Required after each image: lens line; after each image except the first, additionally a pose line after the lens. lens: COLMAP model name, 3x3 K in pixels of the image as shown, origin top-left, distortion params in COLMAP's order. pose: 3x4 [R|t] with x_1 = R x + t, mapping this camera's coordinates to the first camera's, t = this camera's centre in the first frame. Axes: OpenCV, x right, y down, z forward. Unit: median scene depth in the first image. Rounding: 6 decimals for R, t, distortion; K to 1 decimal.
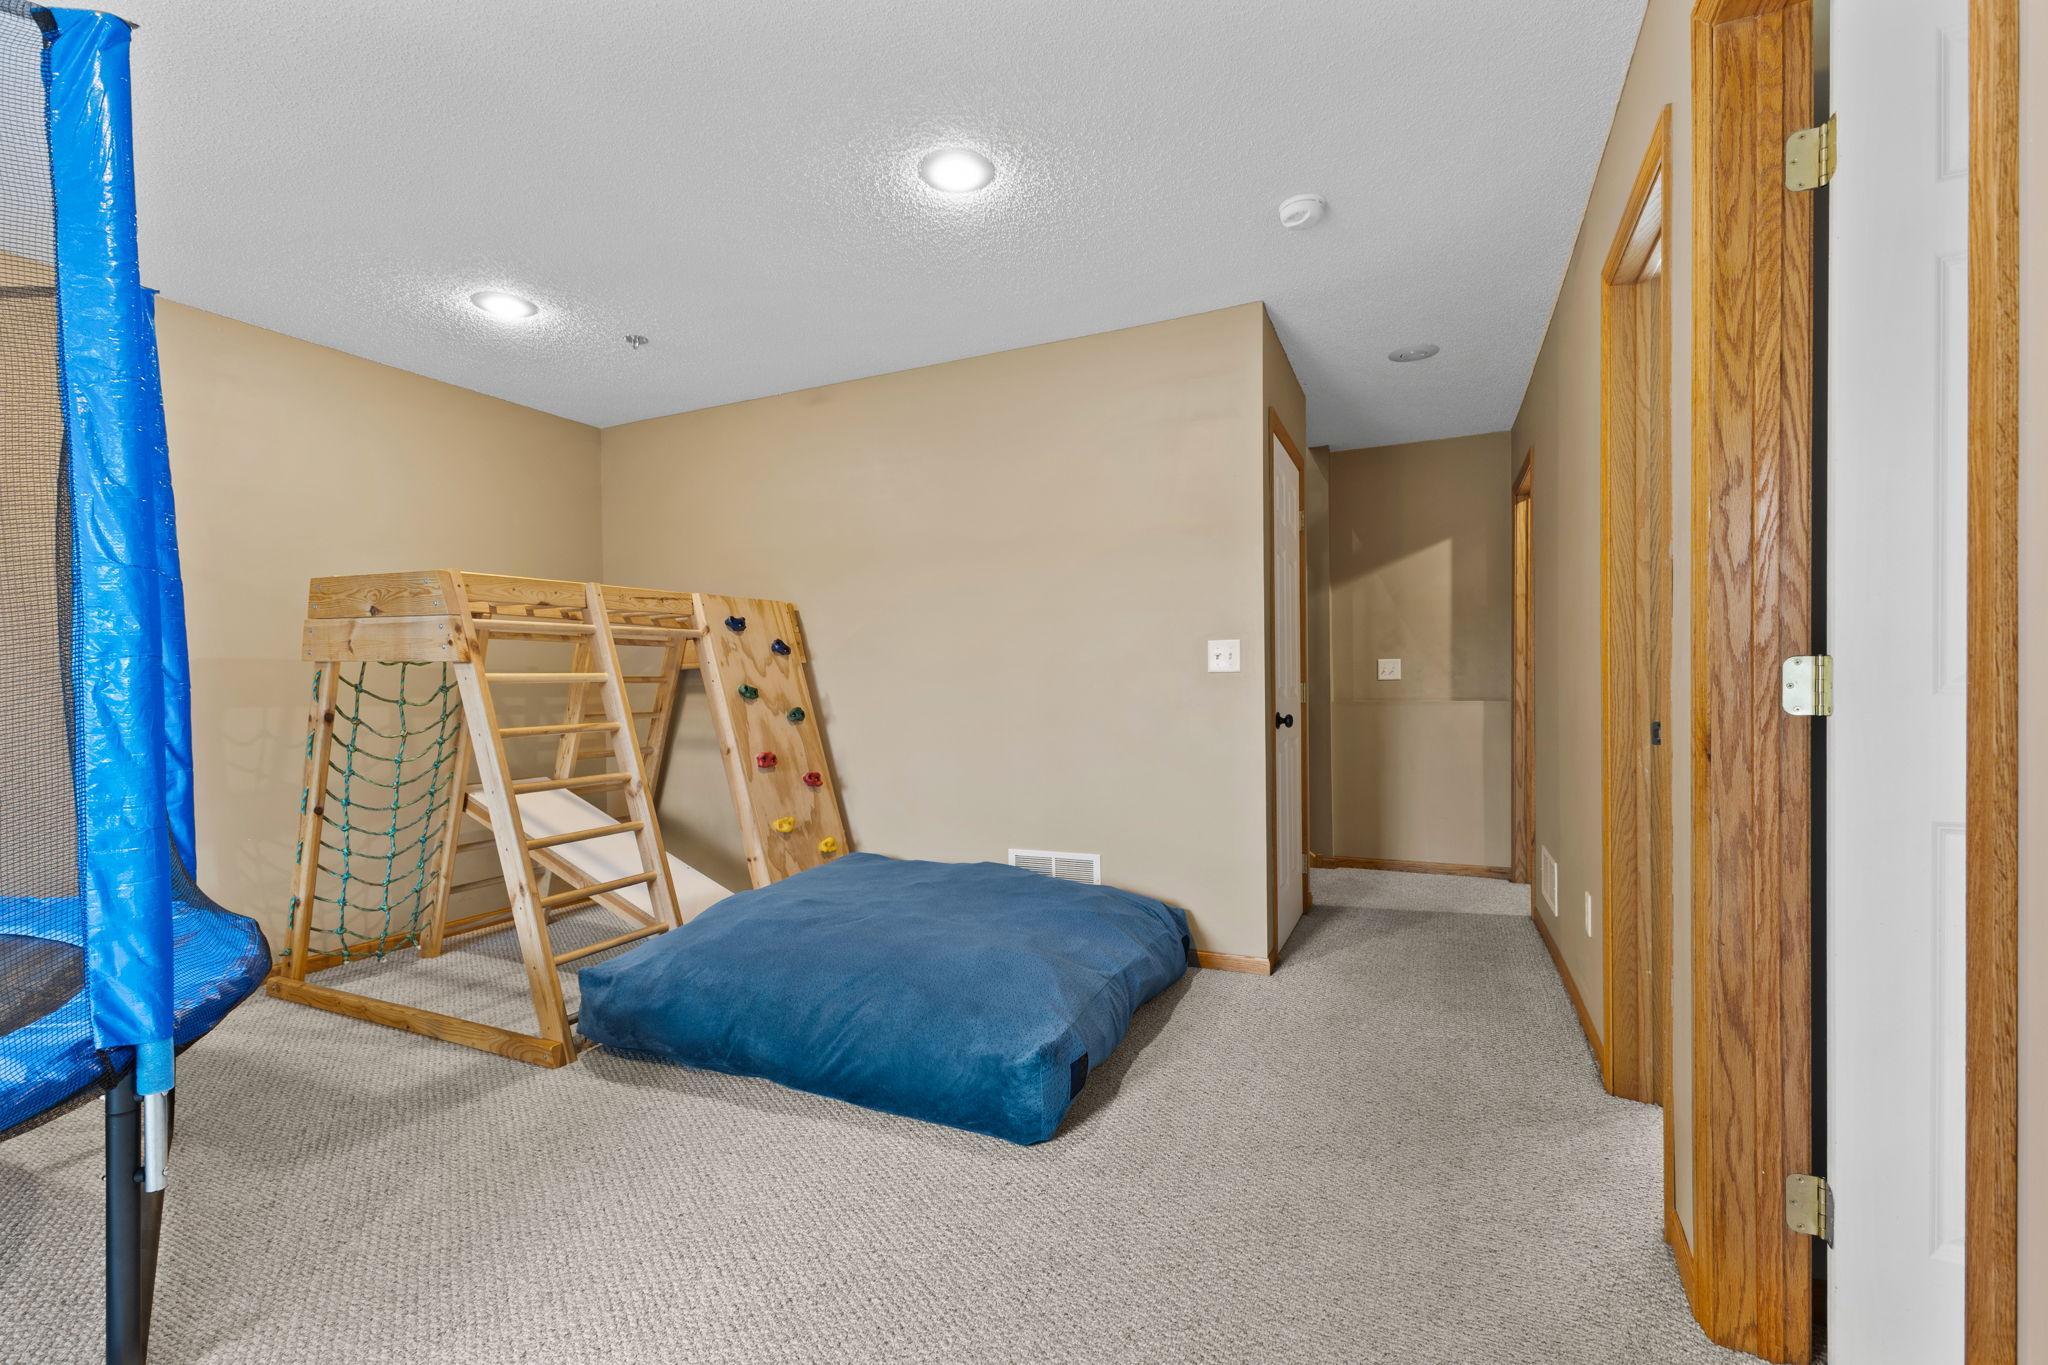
lens RADIAL K [[883.4, 0, 1031.7], [0, 883.4, 687.3], [0, 0, 1]] dist [-0.000601, -0.000748]
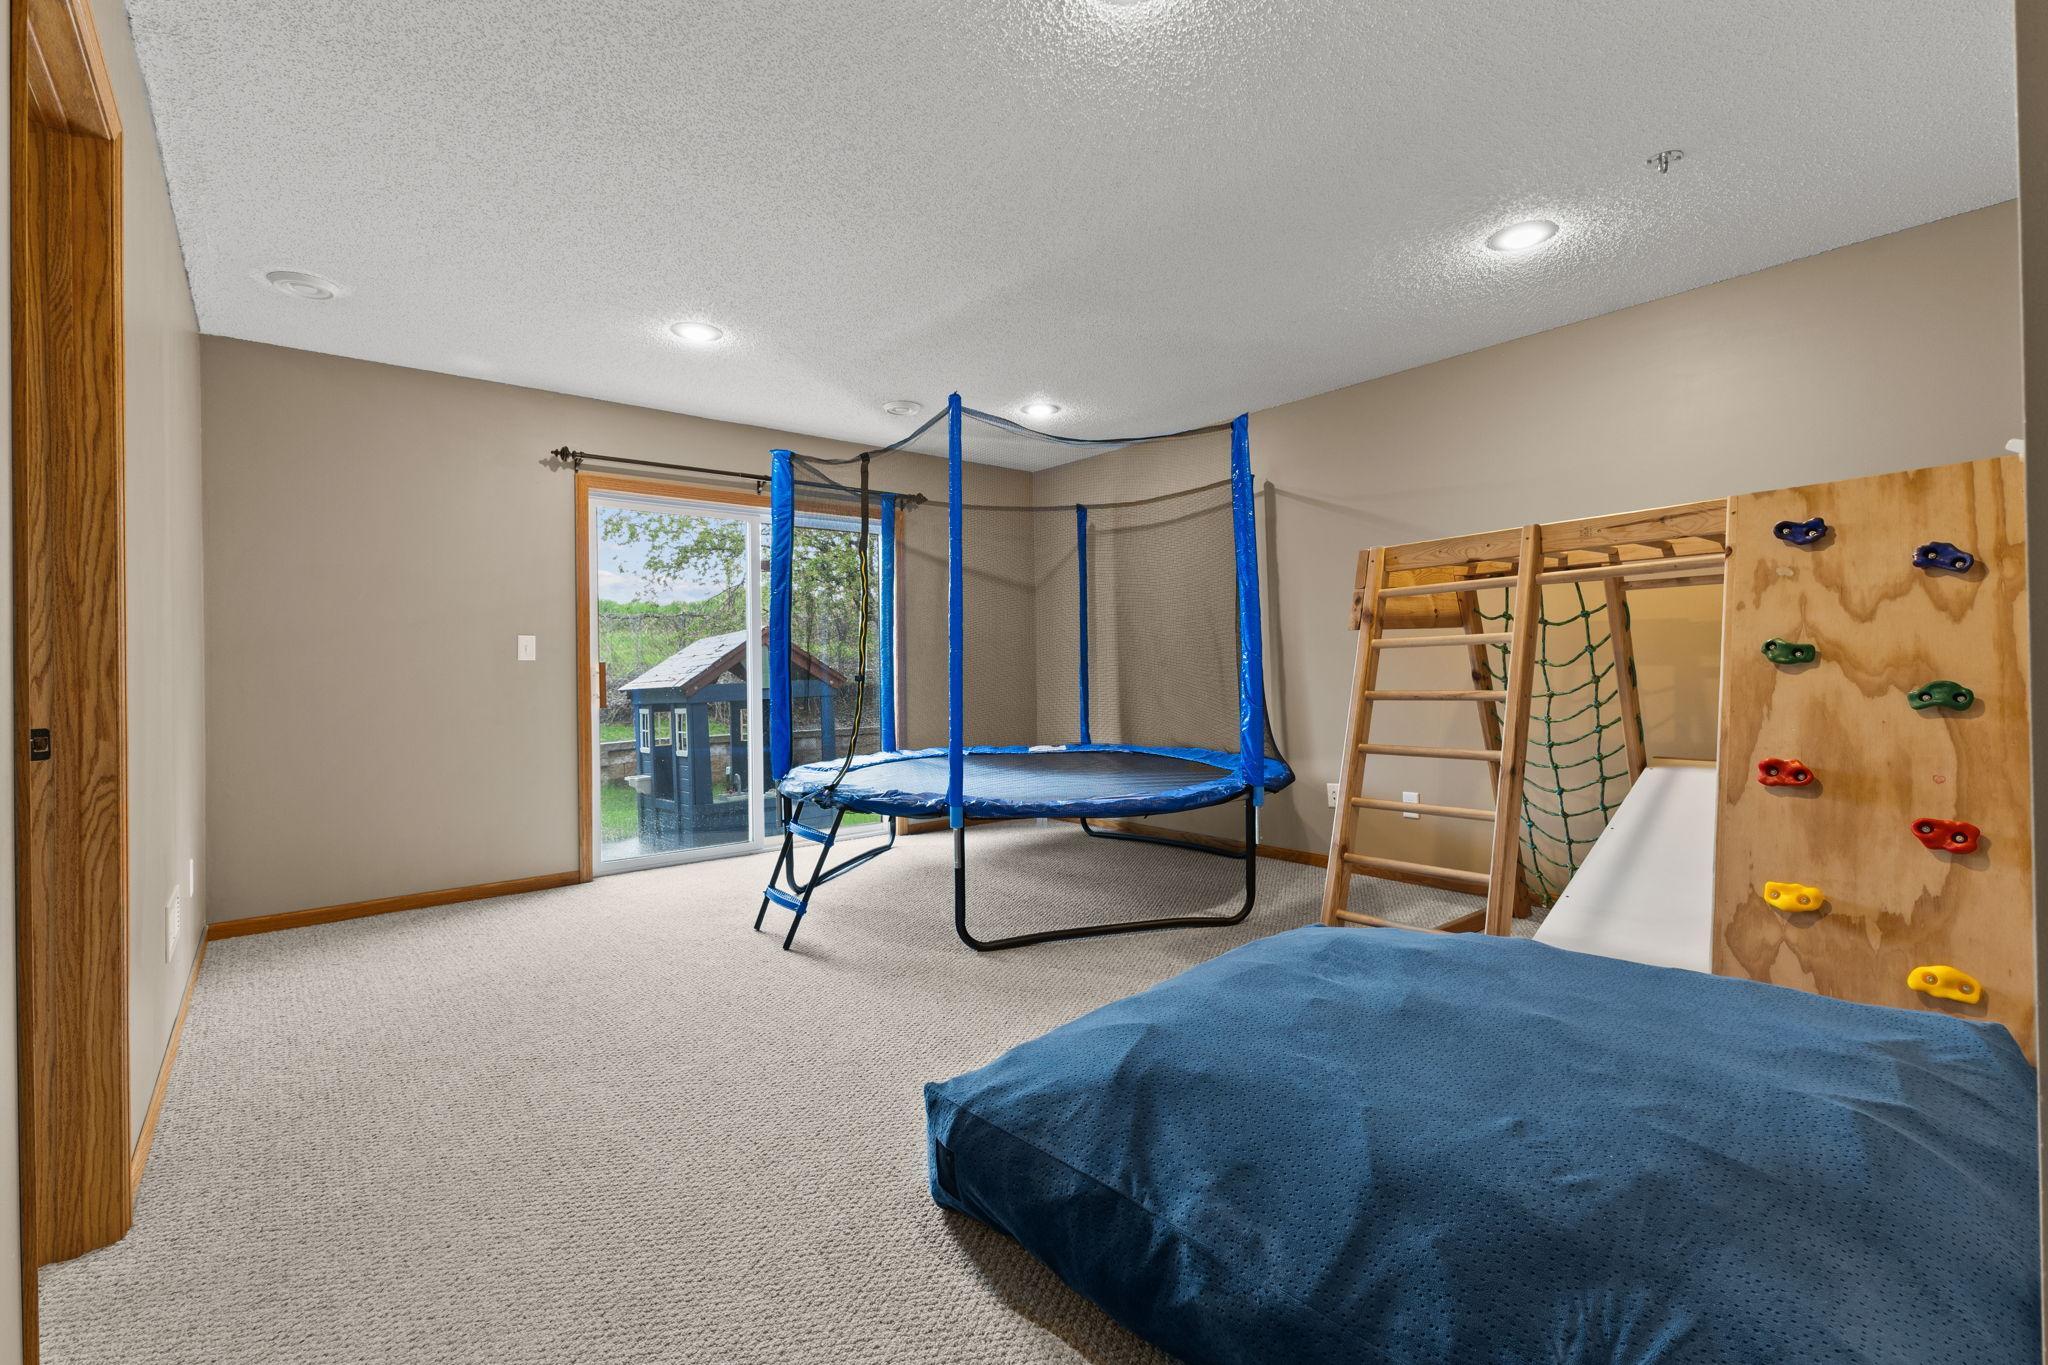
lens RADIAL K [[893.6, 0, 1024.5], [0, 893.6, 656.1], [0, 0, 1]] dist [-0.000284, -0.000113]
pose [[-0.420810, 0.006963, -0.907122, 0.404756], [0.018091, 0.999836, -0.000718, -0.000270], [0.906968, -0.016713, -0.420867, 0.782822]]
